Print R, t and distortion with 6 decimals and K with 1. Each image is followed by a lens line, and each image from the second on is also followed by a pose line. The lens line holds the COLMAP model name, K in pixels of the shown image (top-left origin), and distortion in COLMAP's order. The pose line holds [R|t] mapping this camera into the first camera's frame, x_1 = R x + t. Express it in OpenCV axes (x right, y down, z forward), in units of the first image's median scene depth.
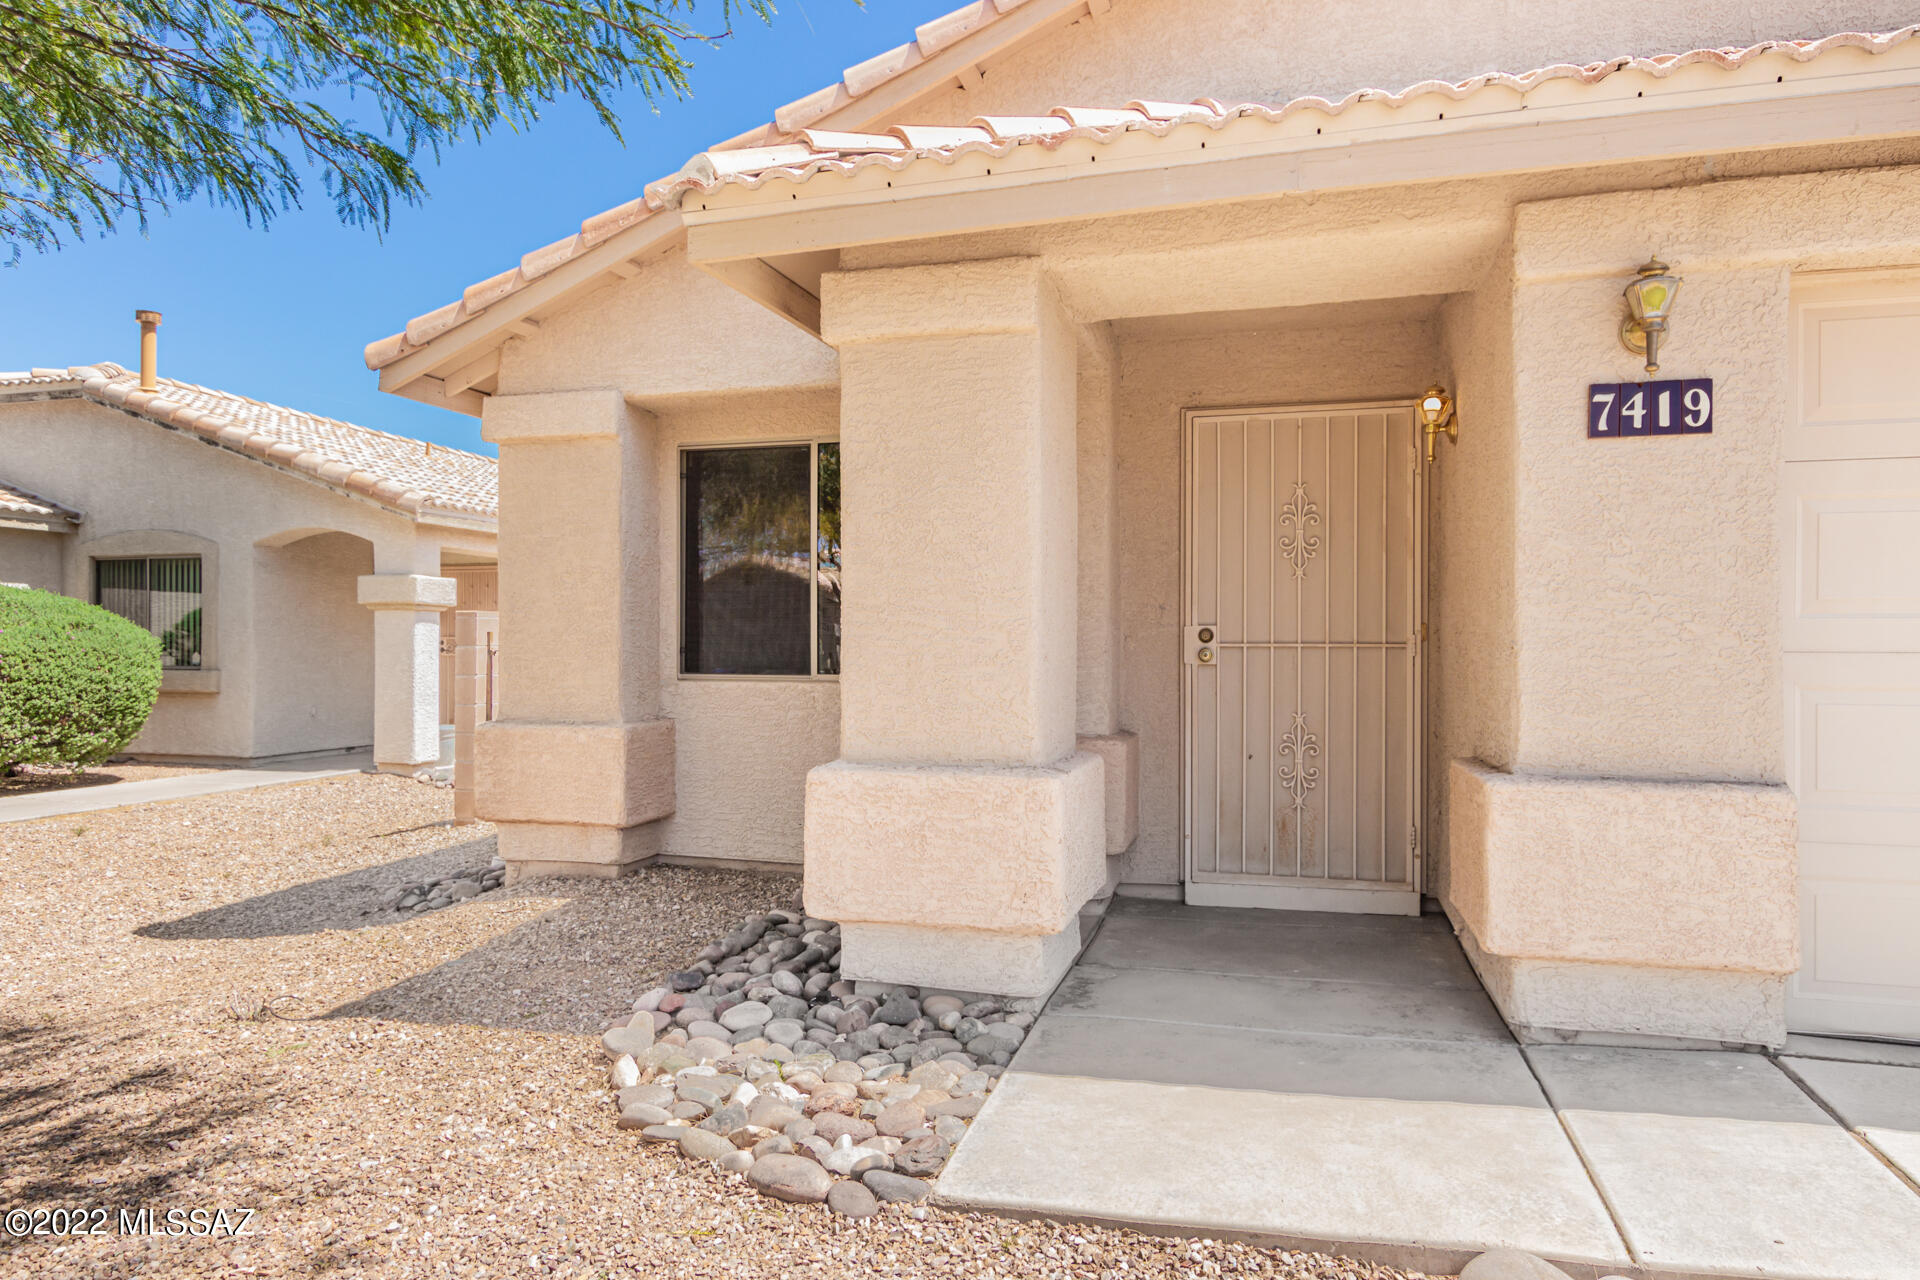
lens RADIAL K [[1141.1, 0, 973.4], [0, 1141.1, 639.1], [0, 0, 1]] dist [0.006779, -0.000621]
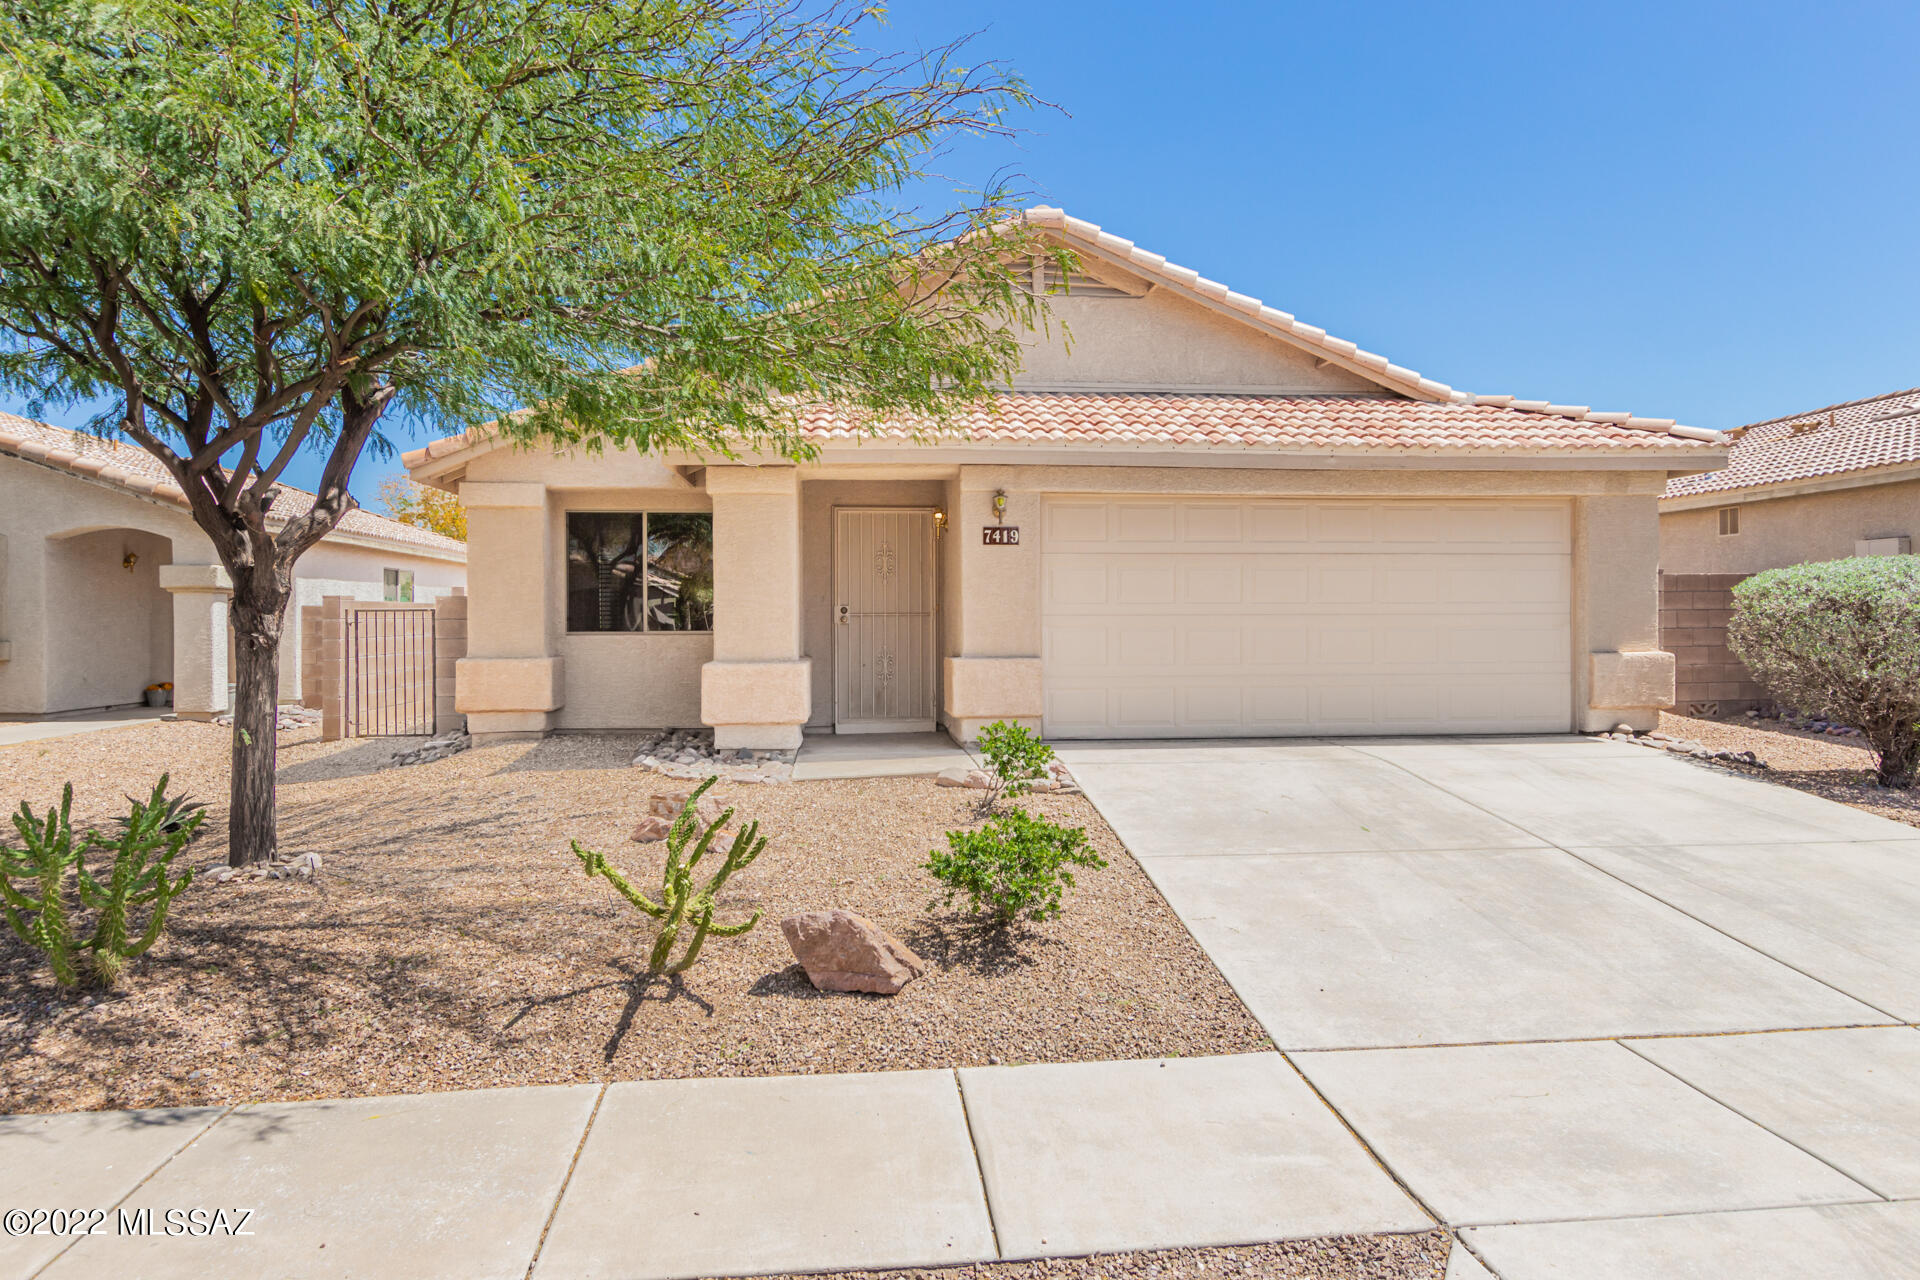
lens RADIAL K [[1141.1, 0, 909.3], [0, 1141.1, 604.8], [0, 0, 1]] dist [0.006779, -0.000621]
pose [[0.946104, -0.002074, 0.323856, -0.383009], [0.004457, 0.999968, -0.006617, 0.001205], [-0.323832, 0.007704, 0.946083, -1.099518]]
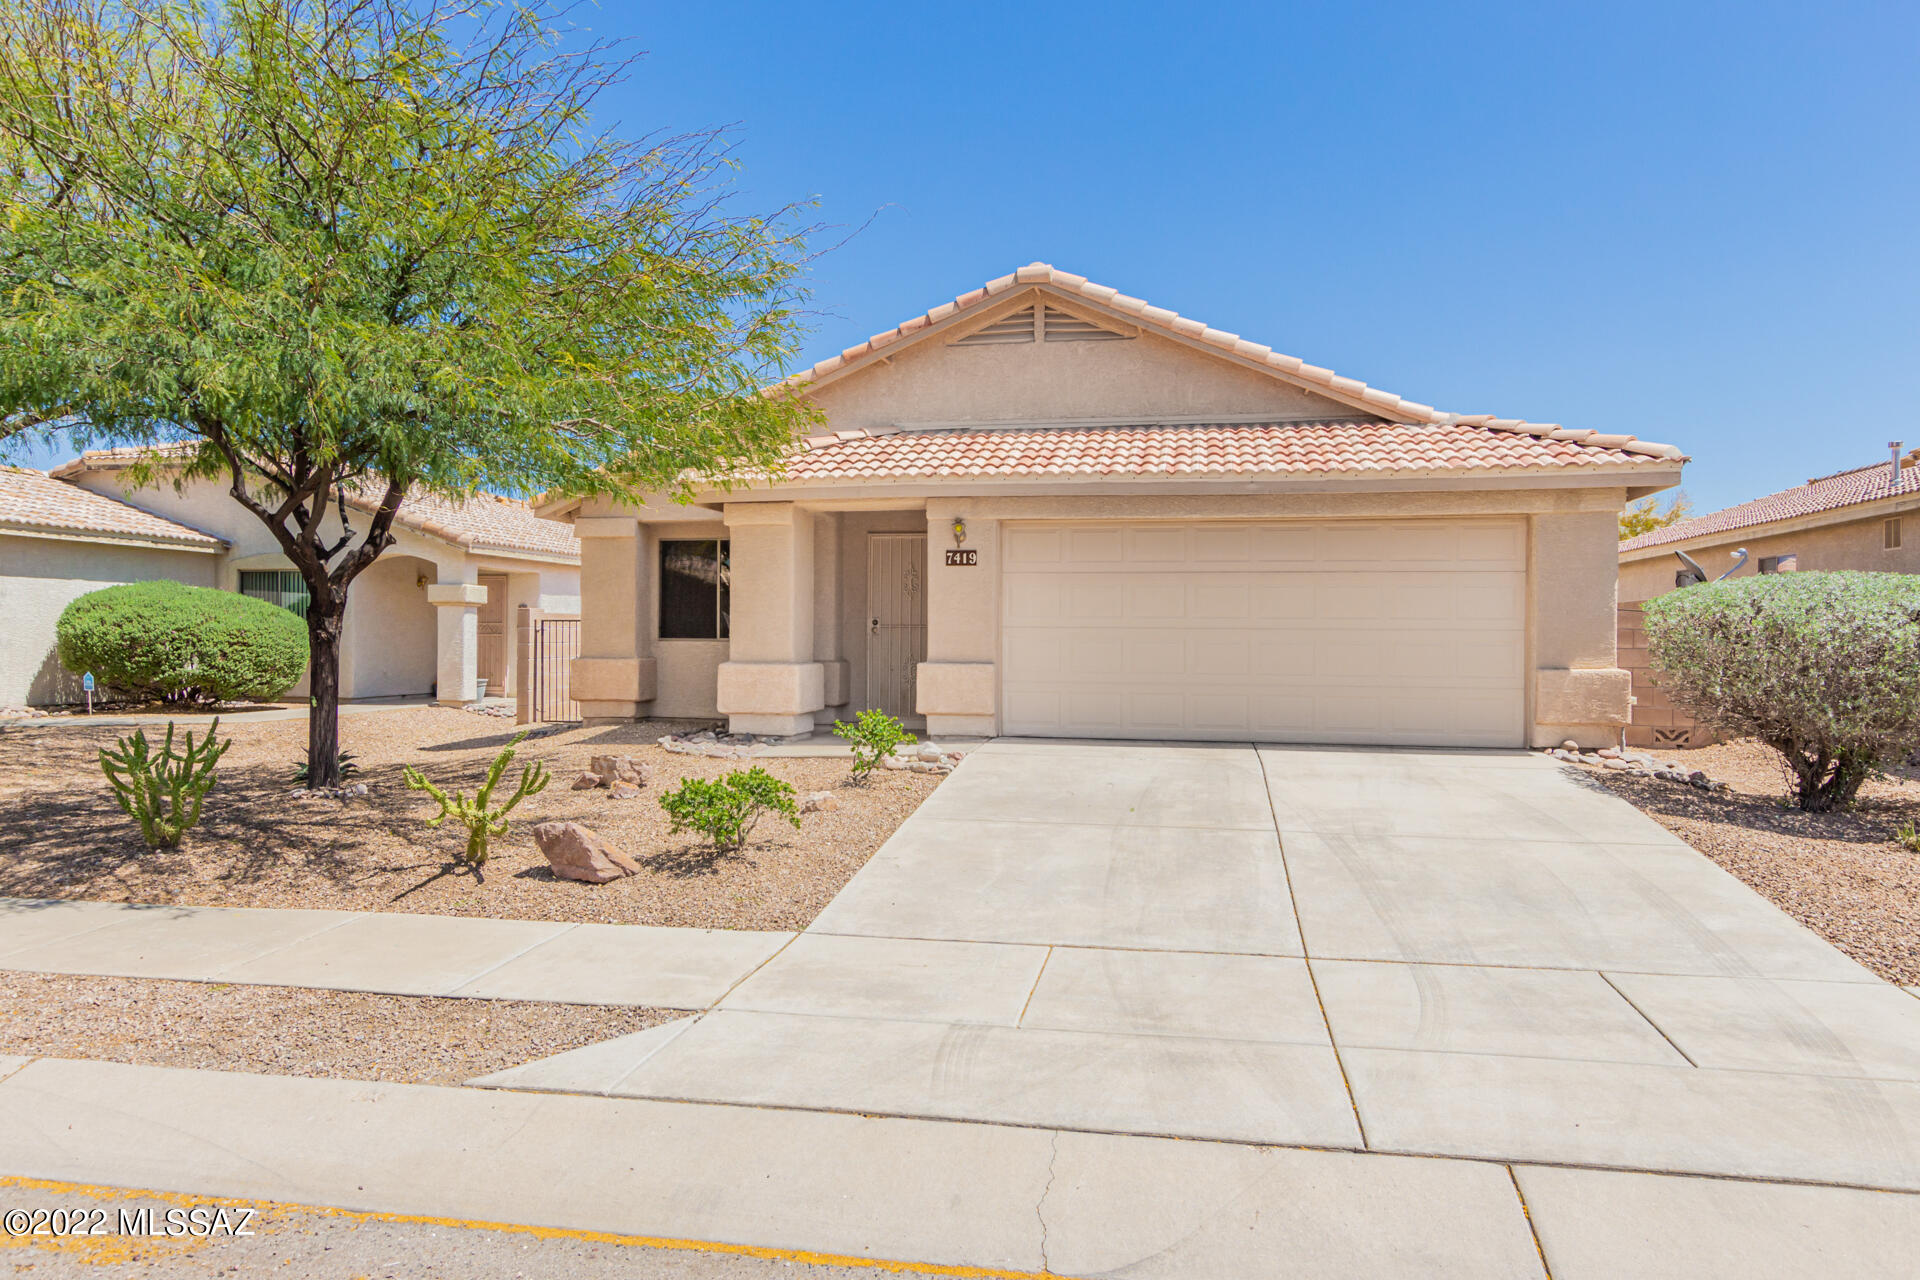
lens RADIAL K [[1141.1, 0, 922.8], [0, 1141.1, 629.5], [0, 0, 1]] dist [0.006779, -0.000621]
pose [[0.998470, 0.005636, 0.055008, 0.170910], [-0.005555, 0.999983, -0.001619, 0.016254], [-0.055016, 0.001311, 0.998485, -1.535007]]
